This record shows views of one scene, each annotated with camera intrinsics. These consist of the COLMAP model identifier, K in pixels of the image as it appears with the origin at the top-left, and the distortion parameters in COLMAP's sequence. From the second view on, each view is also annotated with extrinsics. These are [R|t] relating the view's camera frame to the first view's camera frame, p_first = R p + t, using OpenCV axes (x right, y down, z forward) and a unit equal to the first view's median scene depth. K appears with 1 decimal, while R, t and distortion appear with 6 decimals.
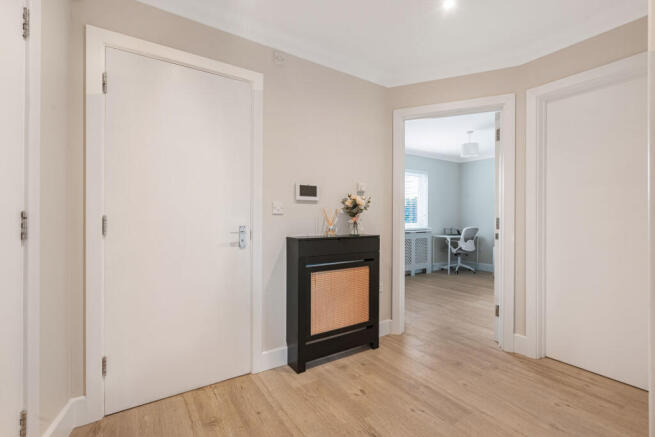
lens RADIAL K [[300.1, 0, 328.1], [0, 300.1, 218.0], [0, 0, 1]] dist [-0.005652, 0.001779]
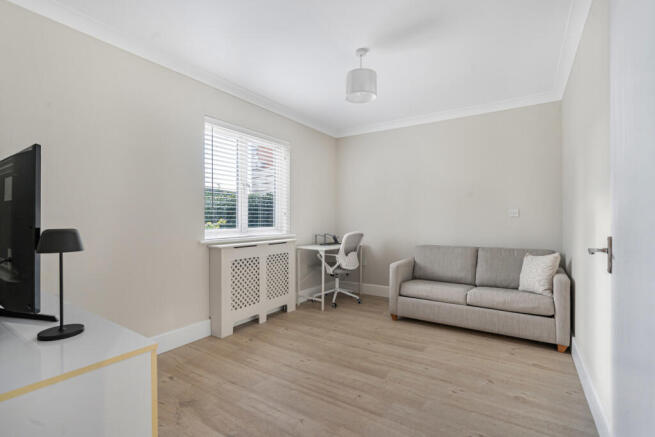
lens RADIAL K [[300.1, 0, 328.7], [0, 300.1, 219.2], [0, 0, 1]] dist [-0.005652, 0.001779]
pose [[0.913679, -0.000260, 0.406437, 0.161313], [0.003497, 0.999968, -0.007223, 0.006847], [-0.406422, 0.008021, 0.913650, 0.423650]]
